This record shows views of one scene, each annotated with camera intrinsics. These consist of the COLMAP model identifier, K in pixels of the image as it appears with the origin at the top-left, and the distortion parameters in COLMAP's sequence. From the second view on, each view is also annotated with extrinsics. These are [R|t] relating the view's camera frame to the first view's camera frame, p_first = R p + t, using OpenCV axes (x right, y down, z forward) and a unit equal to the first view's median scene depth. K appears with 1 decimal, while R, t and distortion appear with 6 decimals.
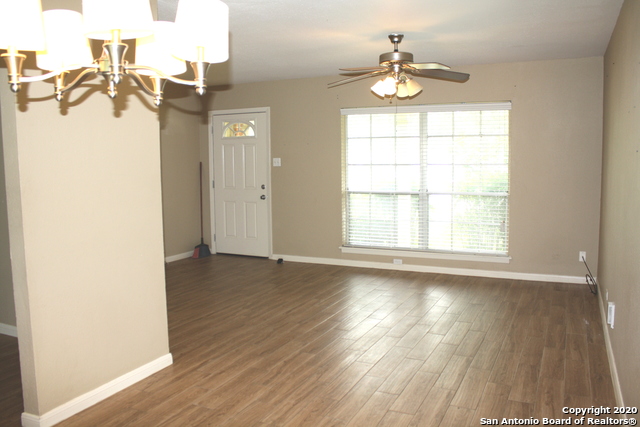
lens RADIAL K [[534.0, 0, 317.0], [0, 534.0, 211.7], [0, 0, 1]] dist [-0.172985, 0.160443]
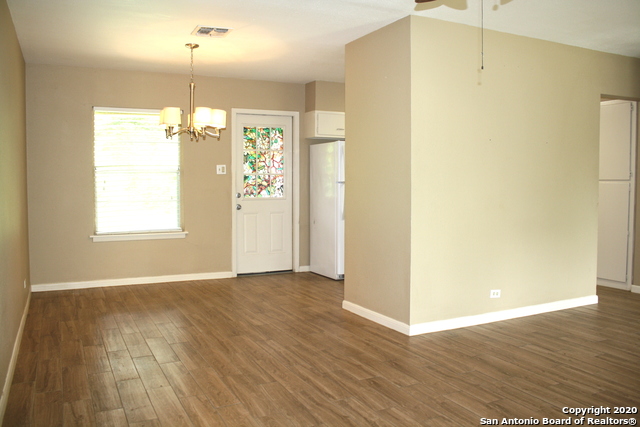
lens RADIAL K [[534.0, 0, 317.0], [0, 534.0, 211.7], [0, 0, 1]] dist [-0.172985, 0.160443]
pose [[-0.614989, 0.056189, -0.786532, 0.555493], [-0.069647, 0.989689, 0.125160, -0.078412], [0.785454, 0.131751, -0.604734, 1.148927]]
